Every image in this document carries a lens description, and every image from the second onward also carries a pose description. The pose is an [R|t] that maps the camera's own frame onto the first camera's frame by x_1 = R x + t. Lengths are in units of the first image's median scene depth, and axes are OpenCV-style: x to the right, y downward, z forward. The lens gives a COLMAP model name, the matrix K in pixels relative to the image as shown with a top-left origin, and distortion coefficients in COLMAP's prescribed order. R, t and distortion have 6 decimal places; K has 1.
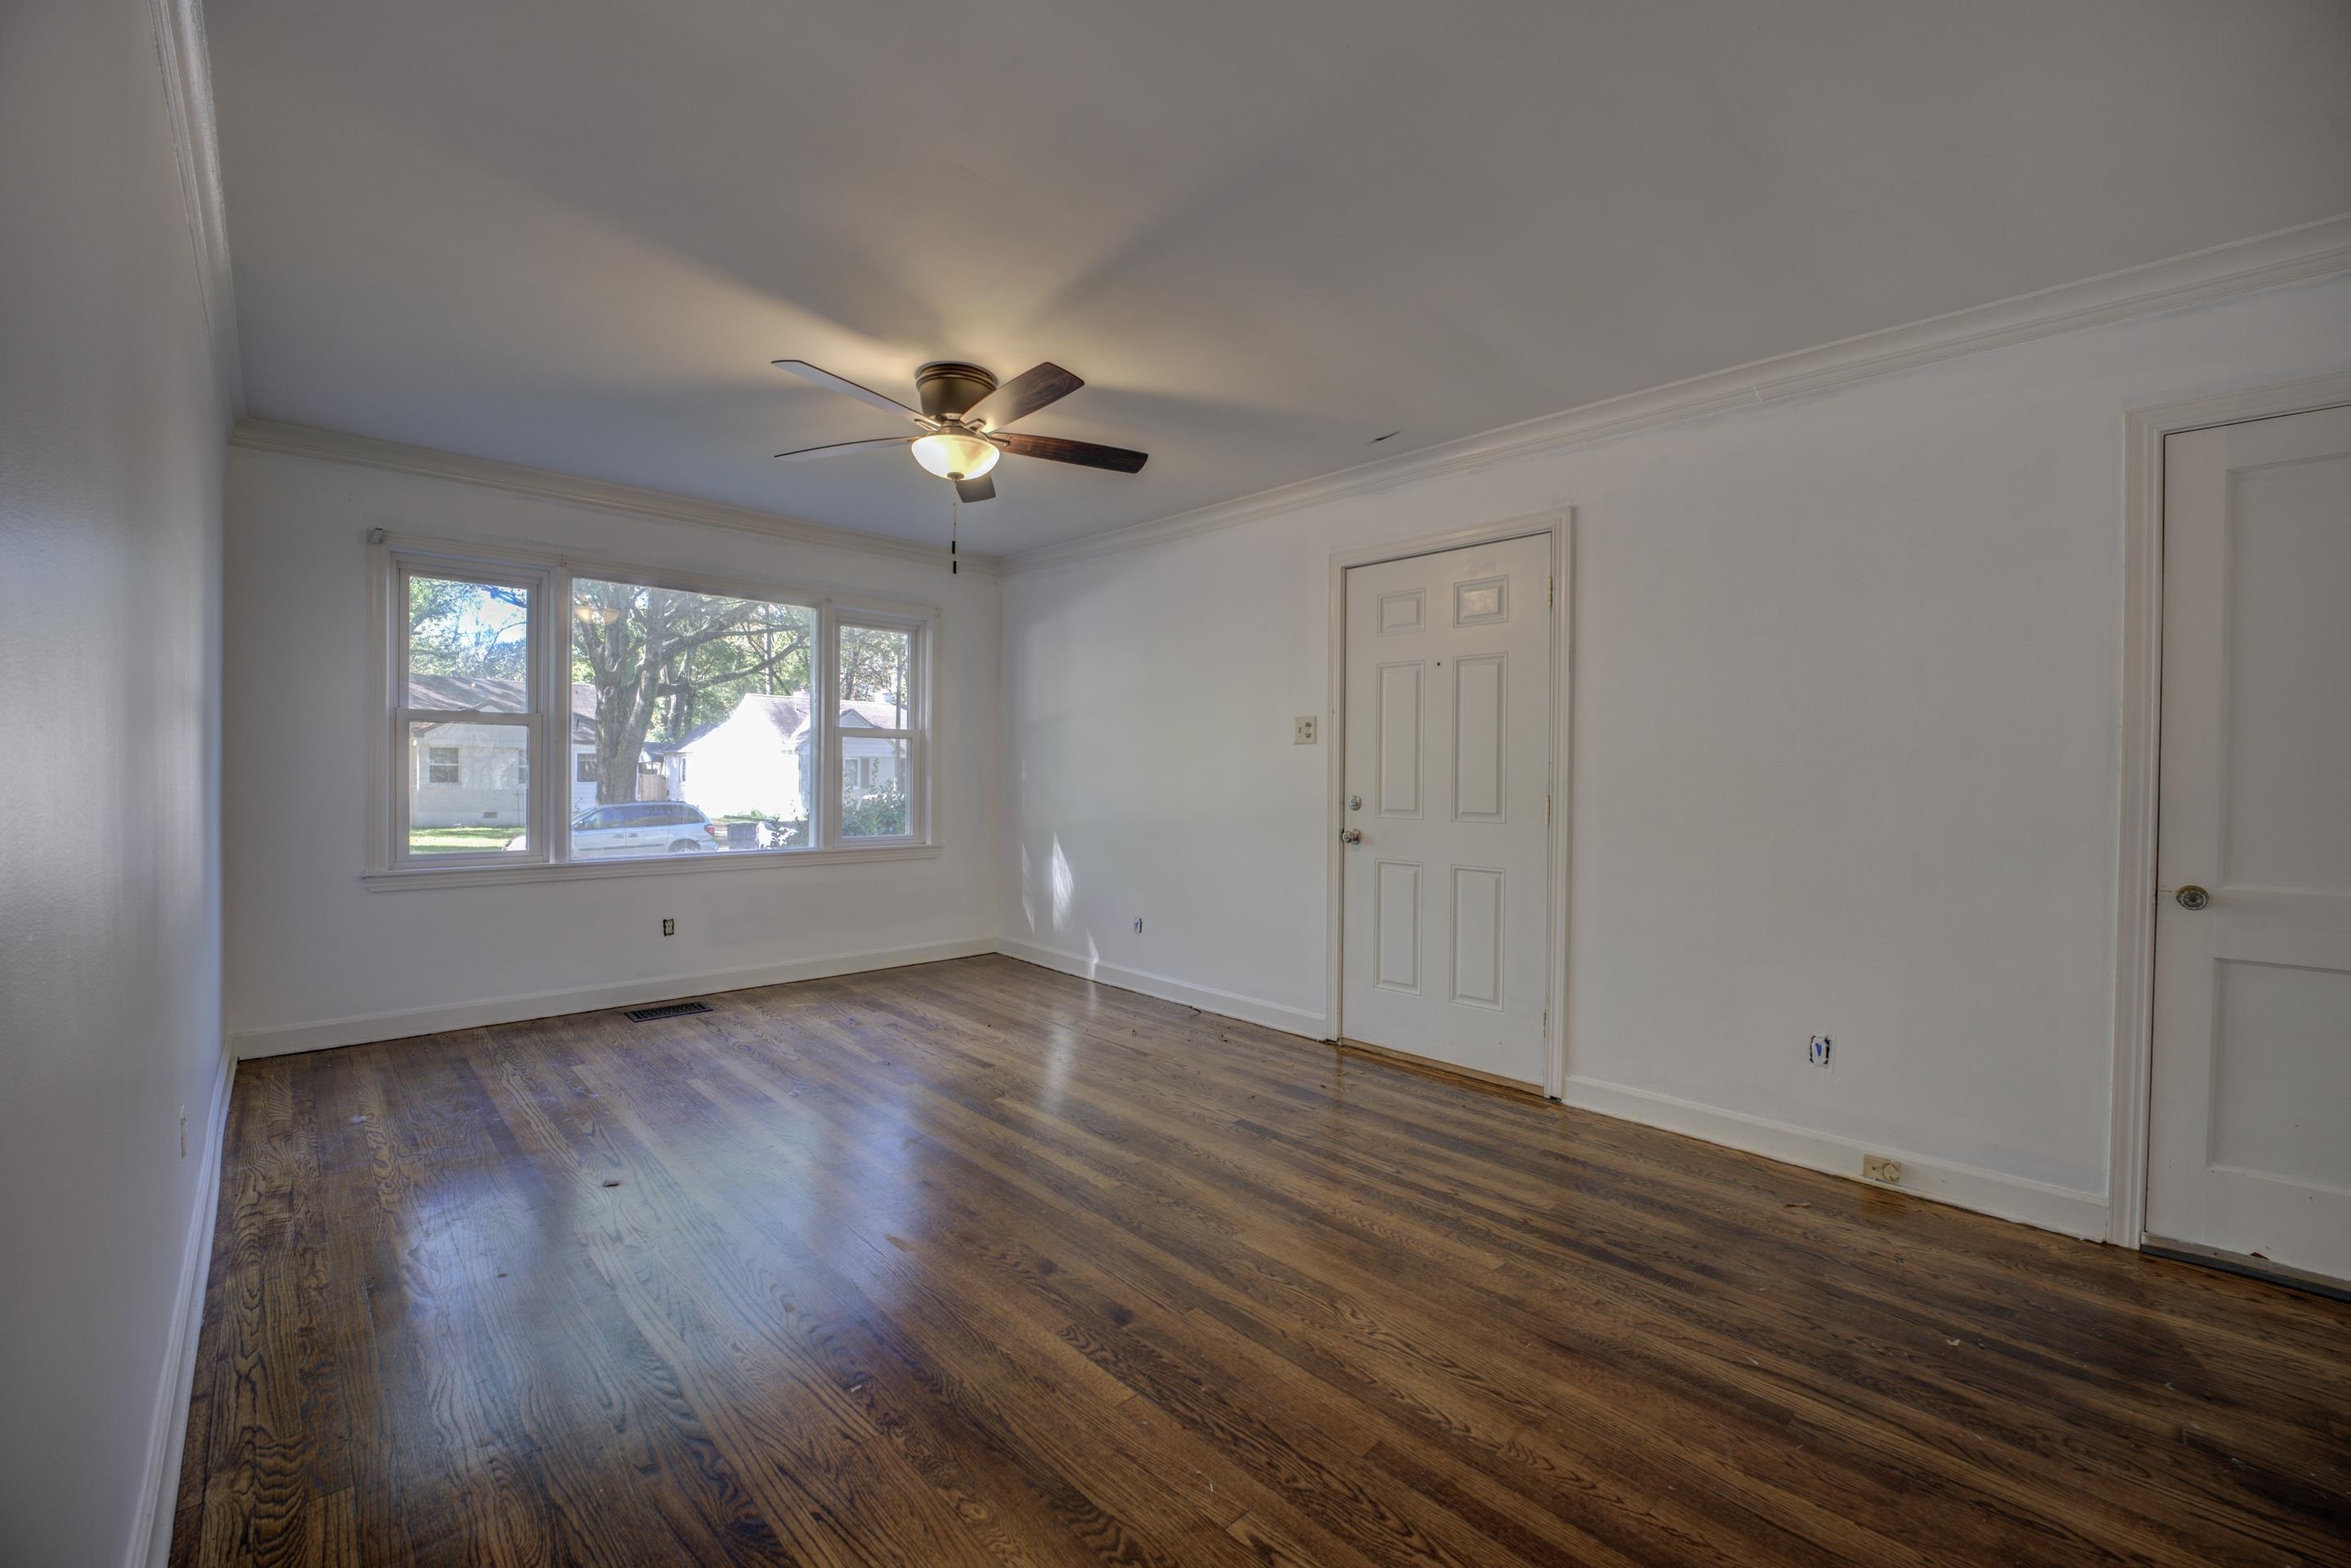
lens RADIAL K [[947.2, 0, 1169.0], [0, 947.2, 787.8], [0, 0, 1]] dist [-0.030742, 0.005612]
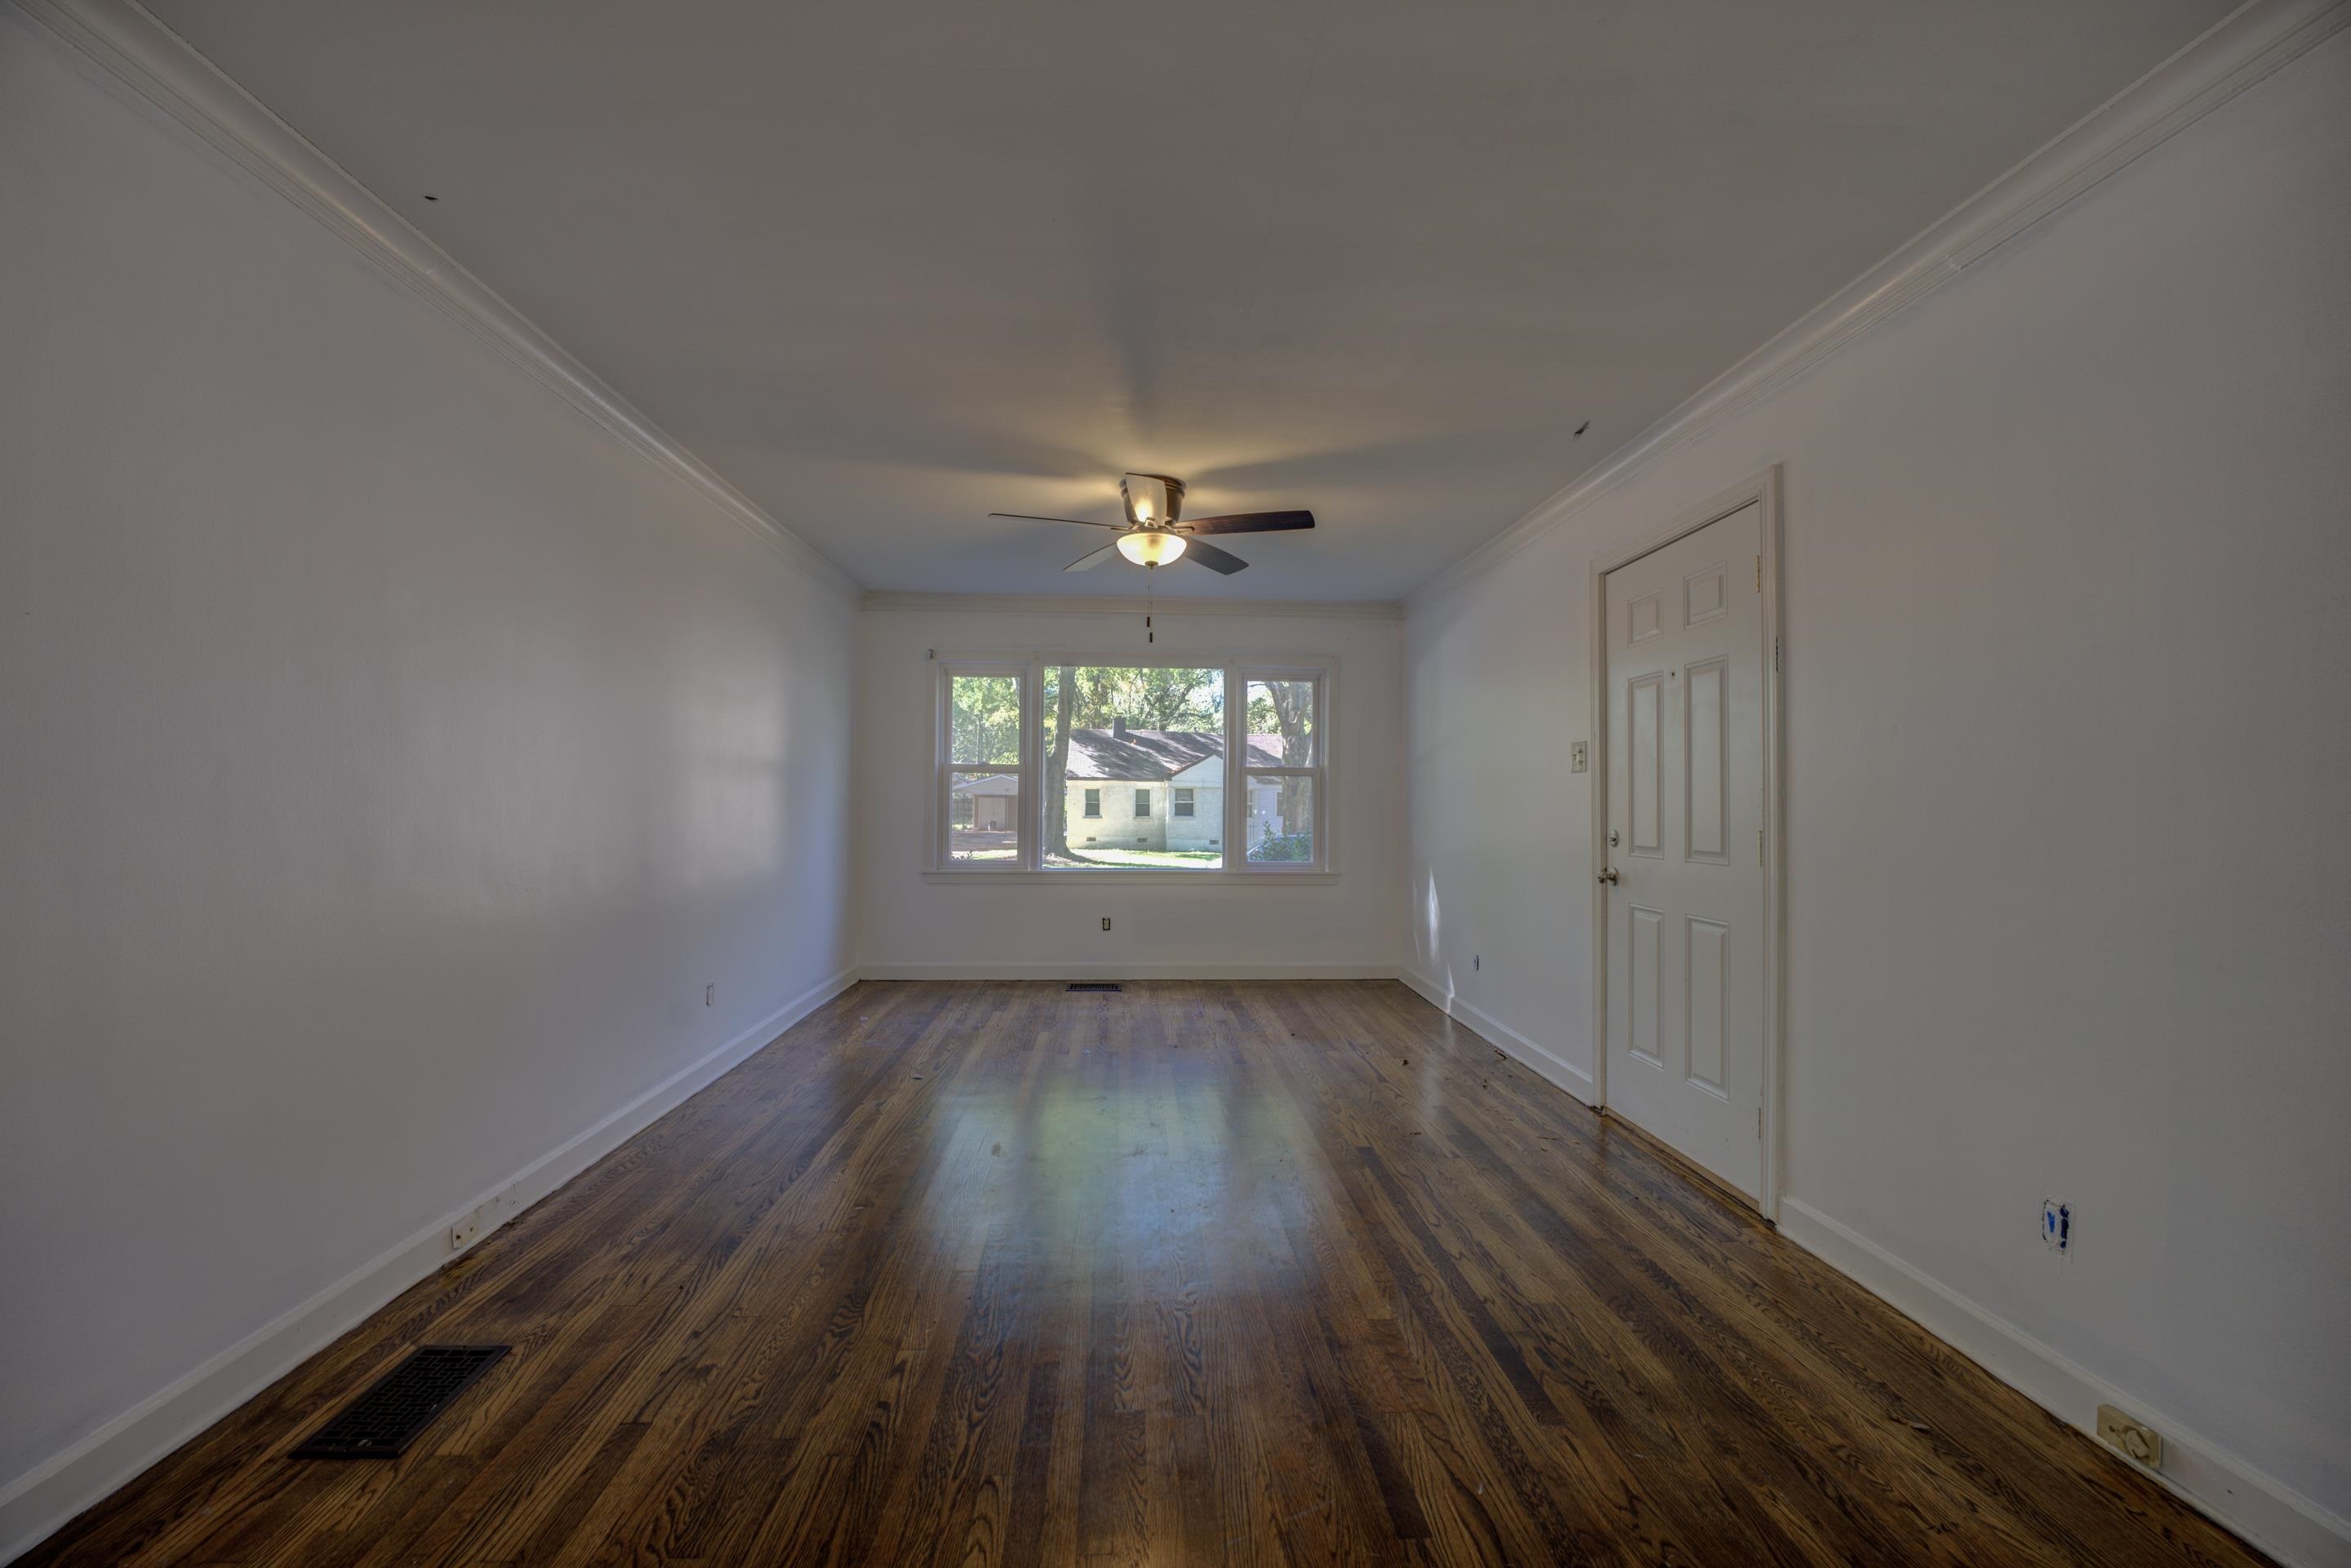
lens RADIAL K [[947.2, 0, 1169.0], [0, 947.2, 787.8], [0, 0, 1]] dist [-0.030742, 0.005612]
pose [[0.753731, -0.015159, -0.657008, 0.523792], [-0.009969, 0.999355, -0.034495, 0.004183], [0.657108, 0.032550, 0.753094, 0.079273]]
